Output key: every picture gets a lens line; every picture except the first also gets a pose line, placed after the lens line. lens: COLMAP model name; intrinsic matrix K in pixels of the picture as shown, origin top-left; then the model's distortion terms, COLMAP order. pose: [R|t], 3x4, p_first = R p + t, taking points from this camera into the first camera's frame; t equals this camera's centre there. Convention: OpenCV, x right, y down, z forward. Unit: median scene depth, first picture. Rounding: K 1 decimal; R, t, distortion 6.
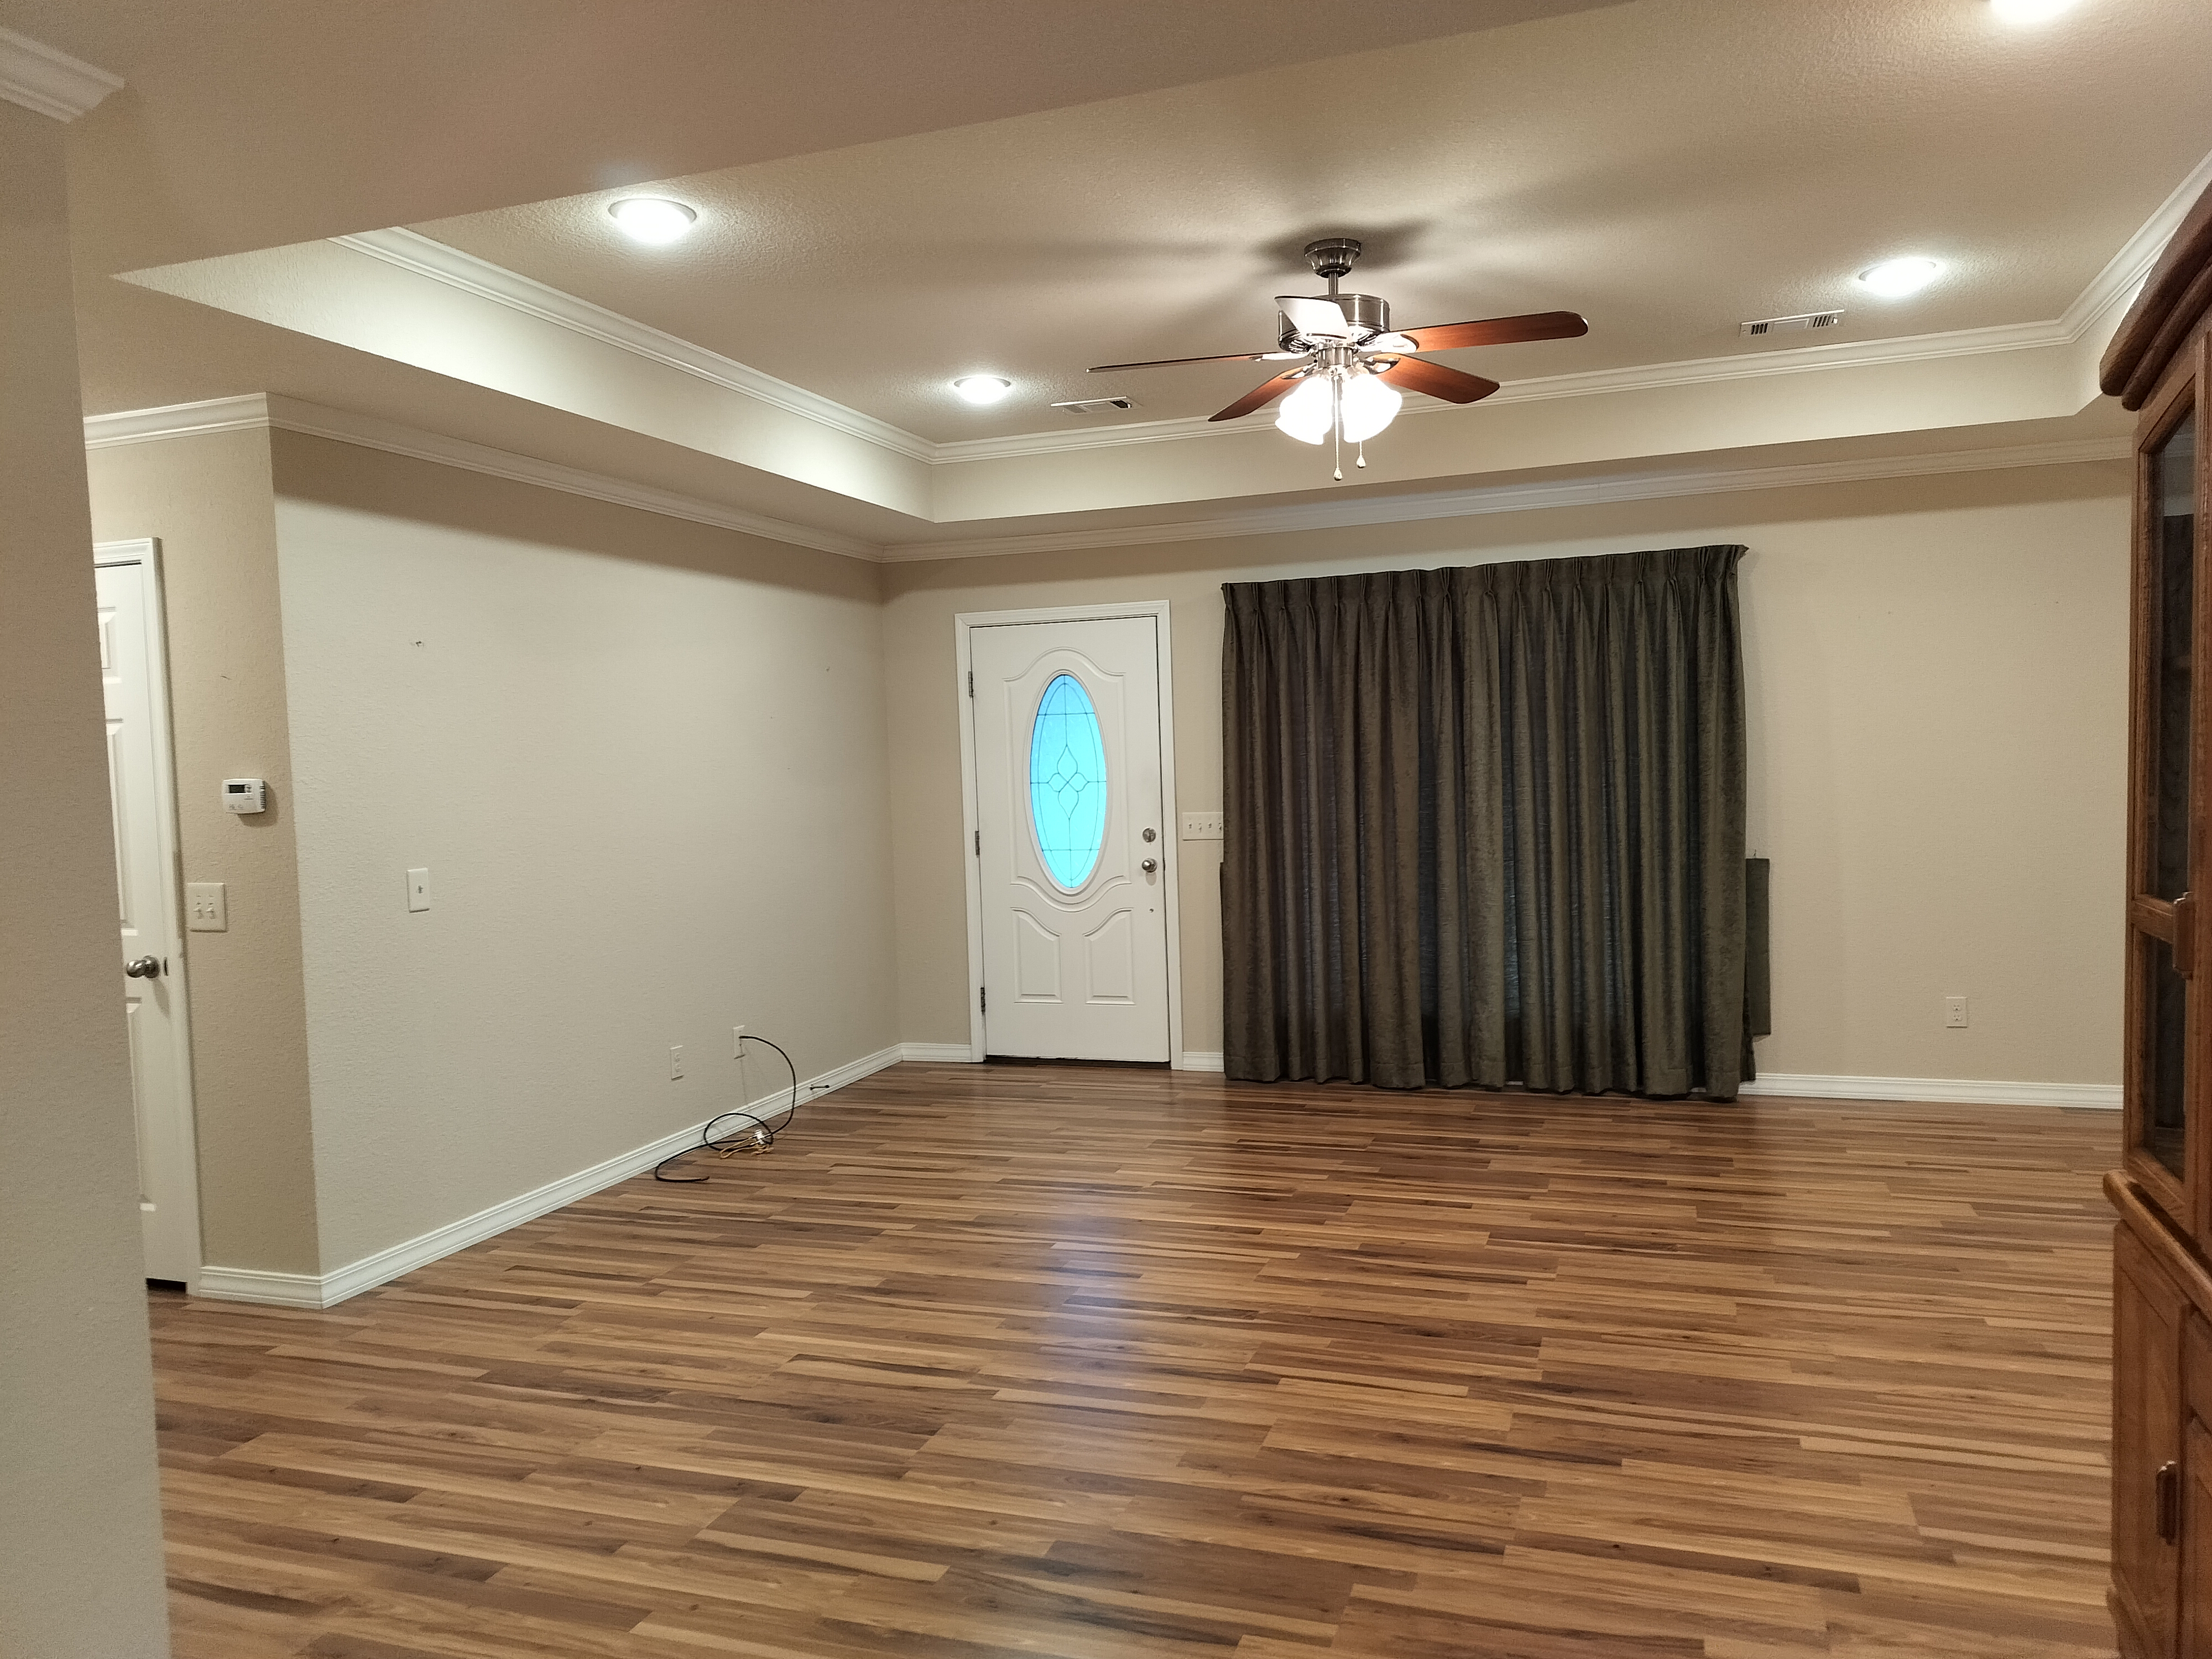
lens RADIAL K [[1578.2, 0, 1106.0], [0, 1578.2, 829.5], [0, 0, 1]] dist [0.063077, -0.089949]
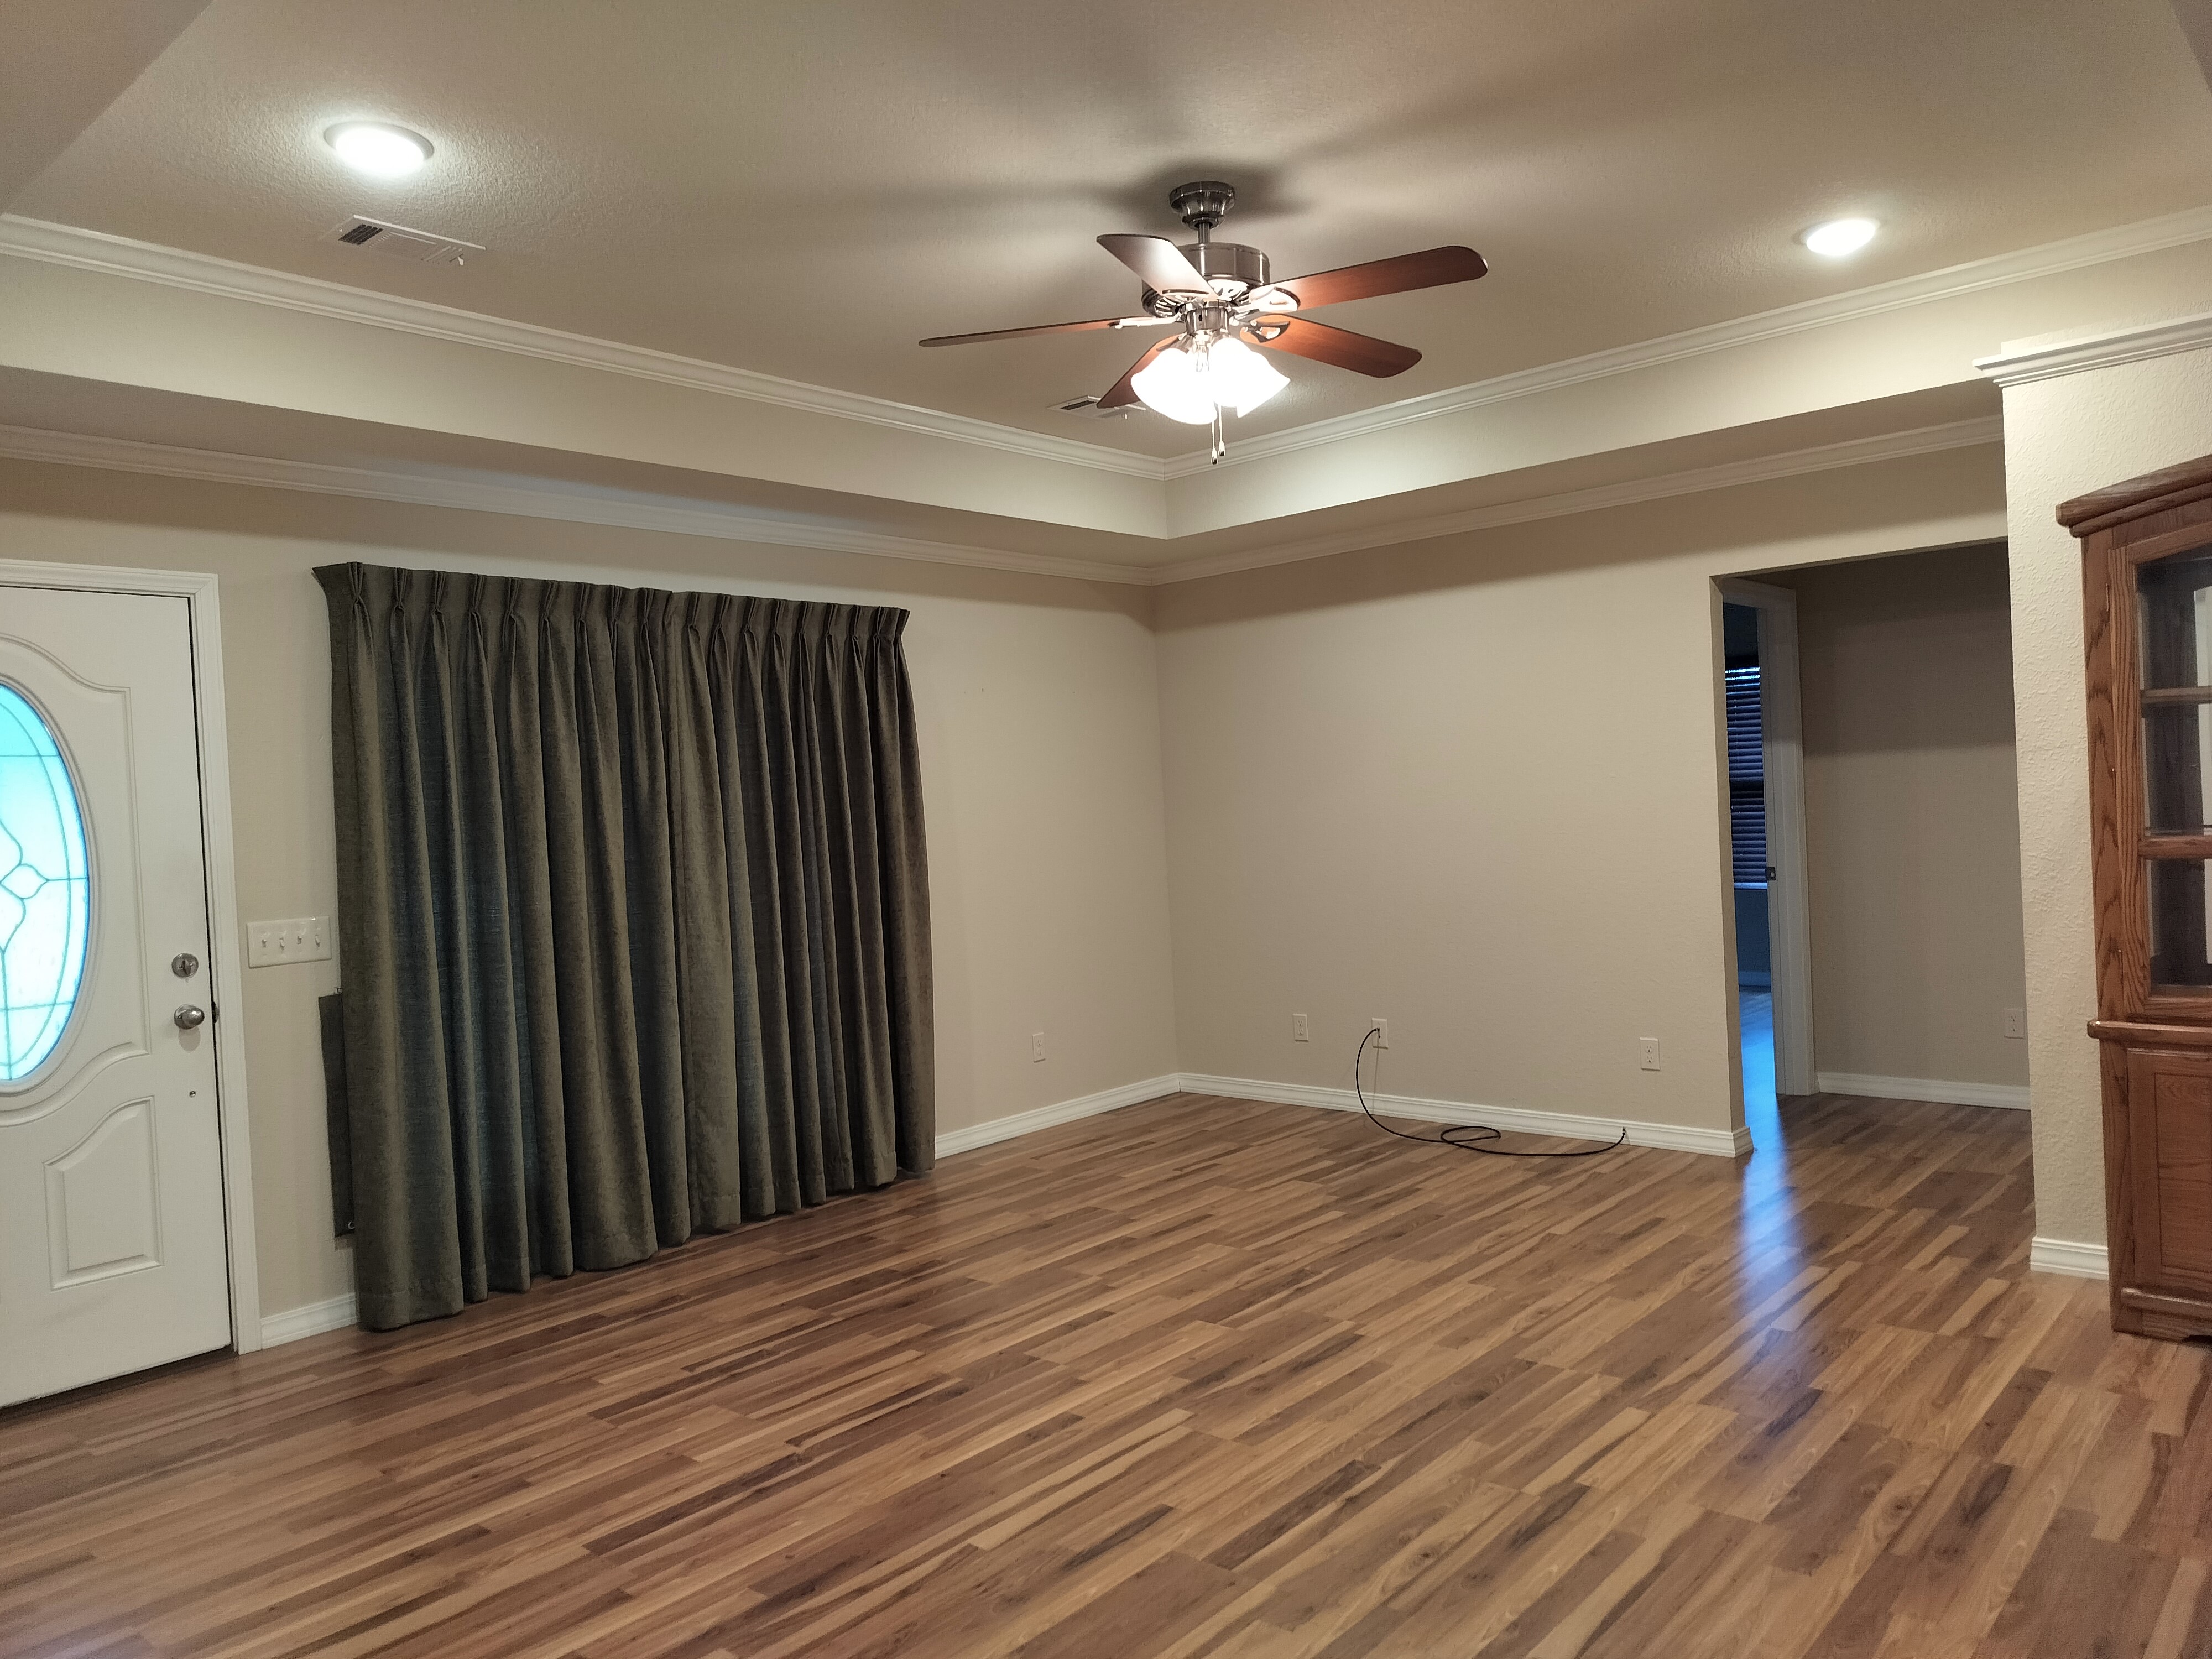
lens RADIAL K [[1578.2, 0, 1106.0], [0, 1578.2, 829.5], [0, 0, 1]] dist [0.063077, -0.089949]
pose [[0.369118, -0.004062, 0.929374, -0.622516], [0.087186, 0.995732, -0.030276, 0.001639], [-0.925284, 0.092203, 0.367896, 0.714752]]
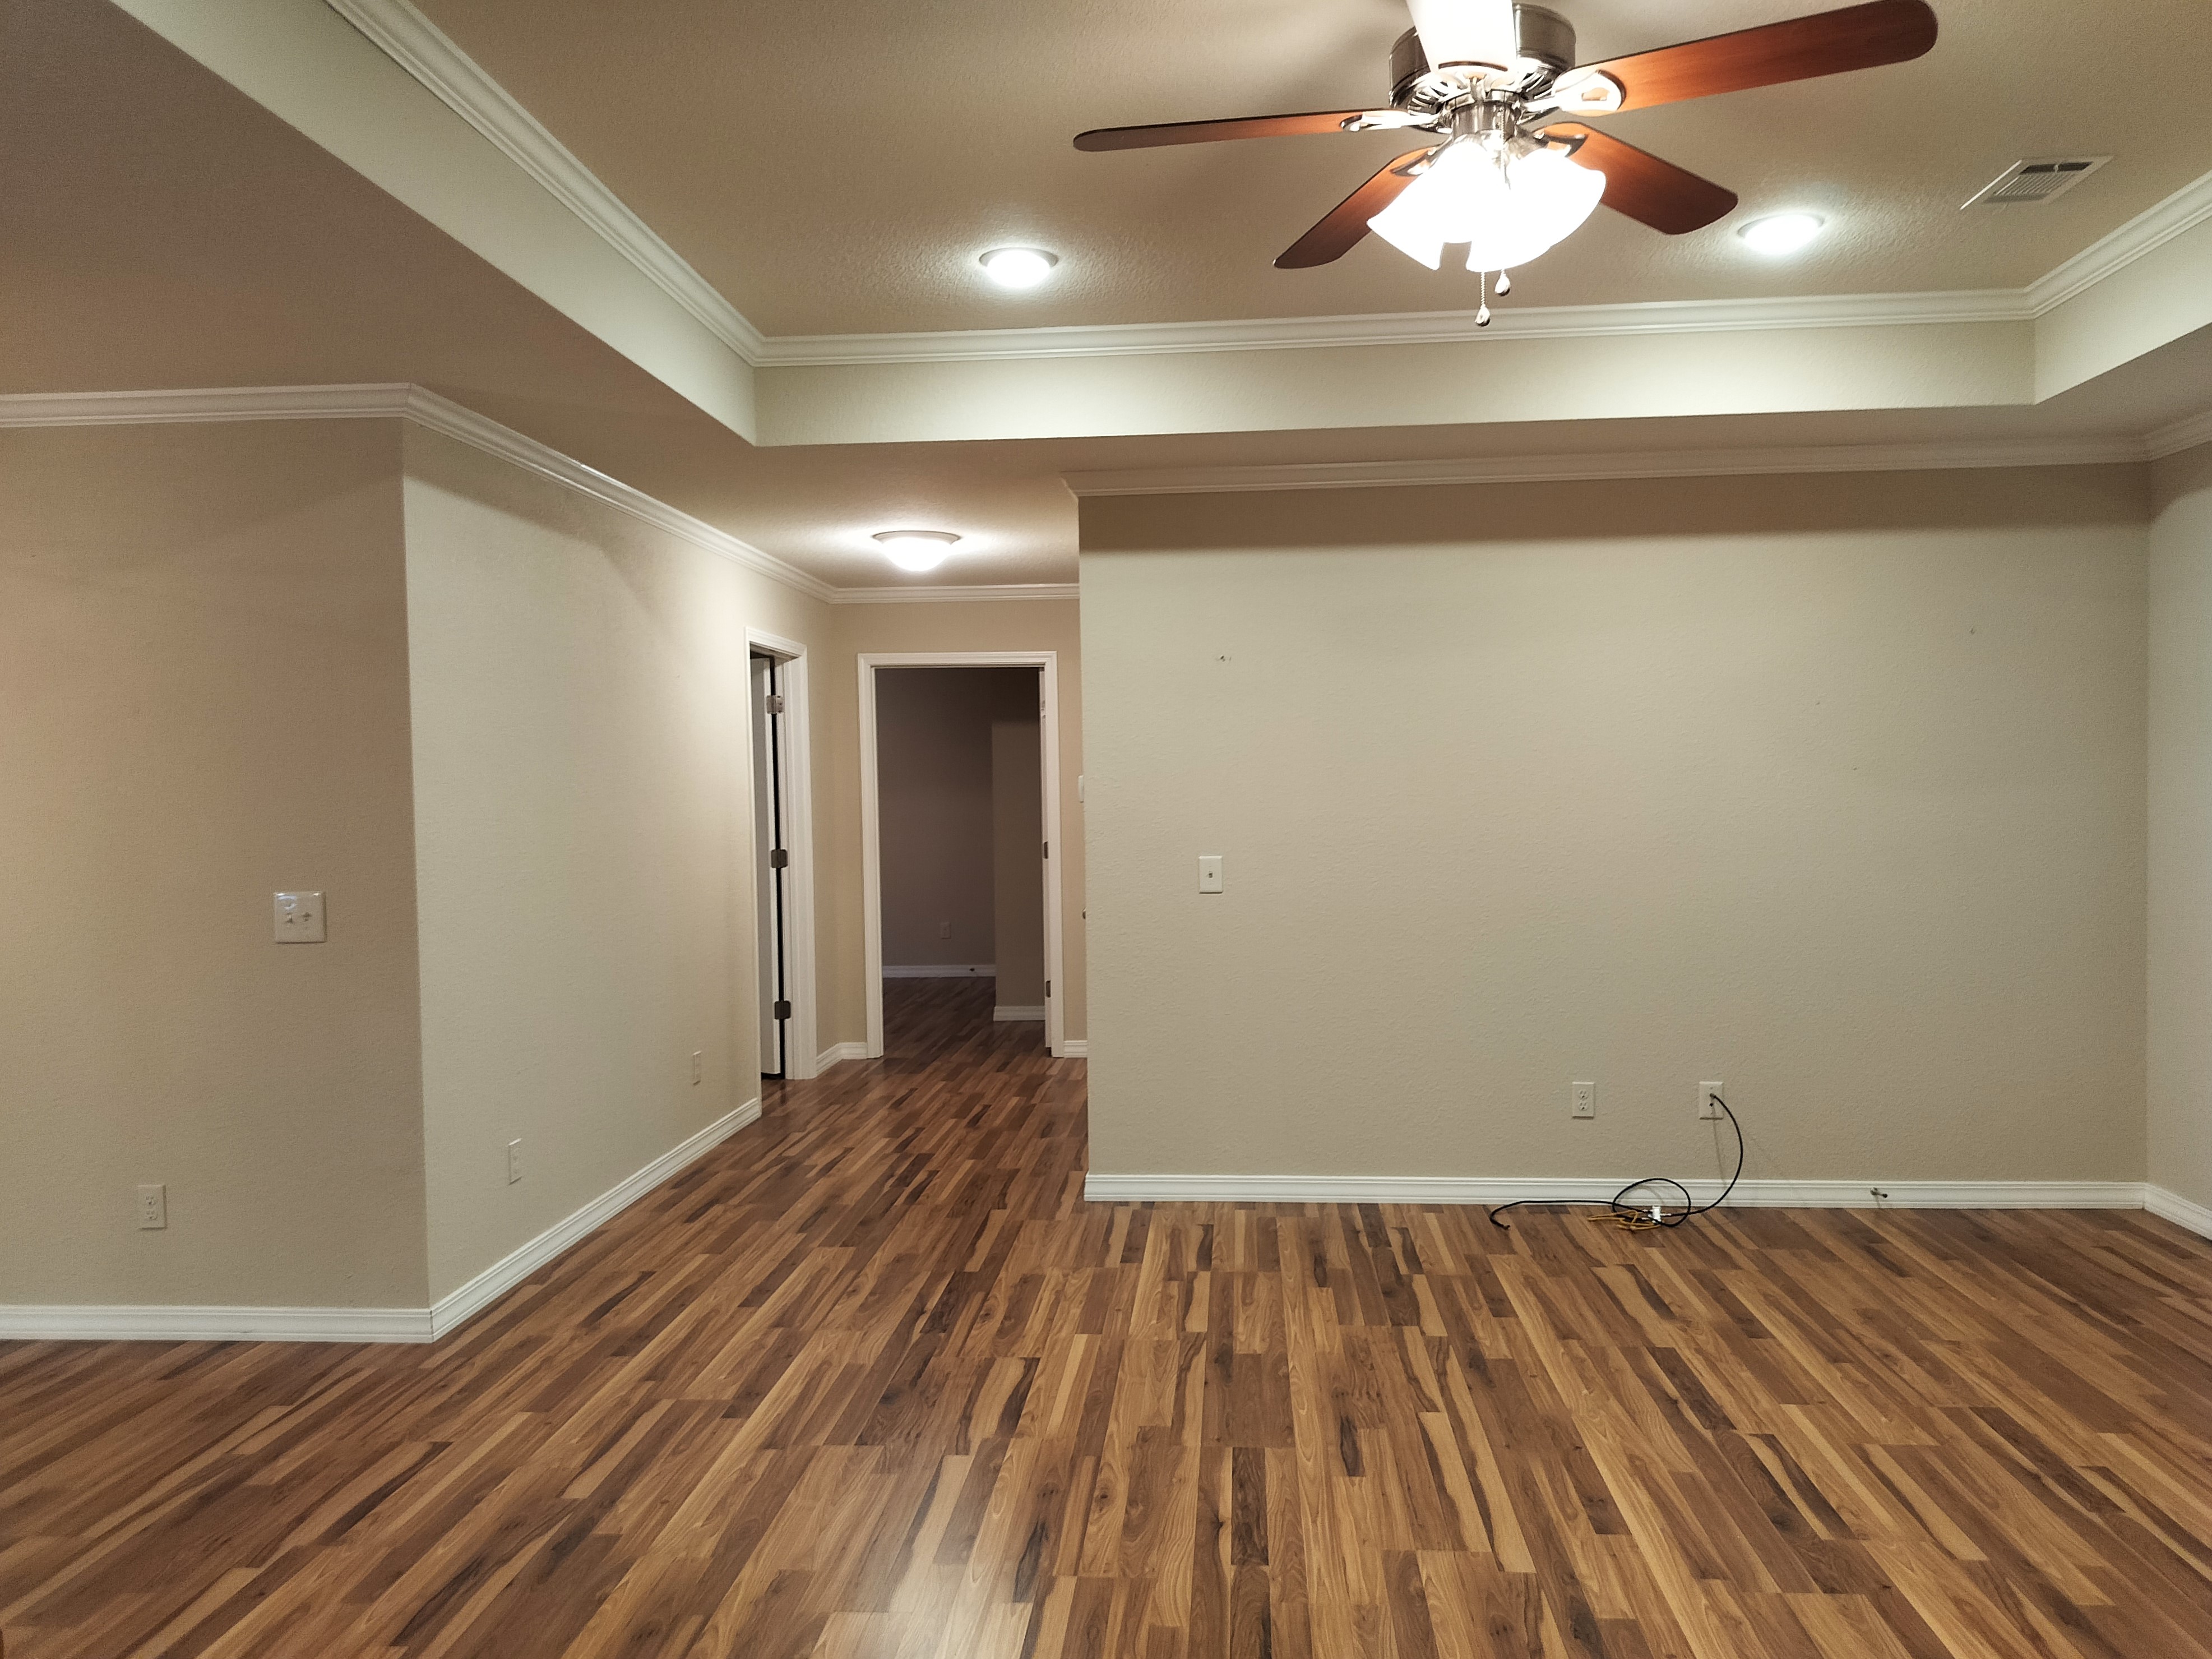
lens RADIAL K [[1594.8, 0, 1106.0], [0, 1594.8, 829.5], [0, 0, 1]] dist [0.052938, -0.054850]
pose [[0.256726, 0.056996, -0.964802, 0.667752], [-0.041703, 0.997983, 0.047860, -0.044486], [0.965584, 0.027948, 0.258586, 0.667512]]
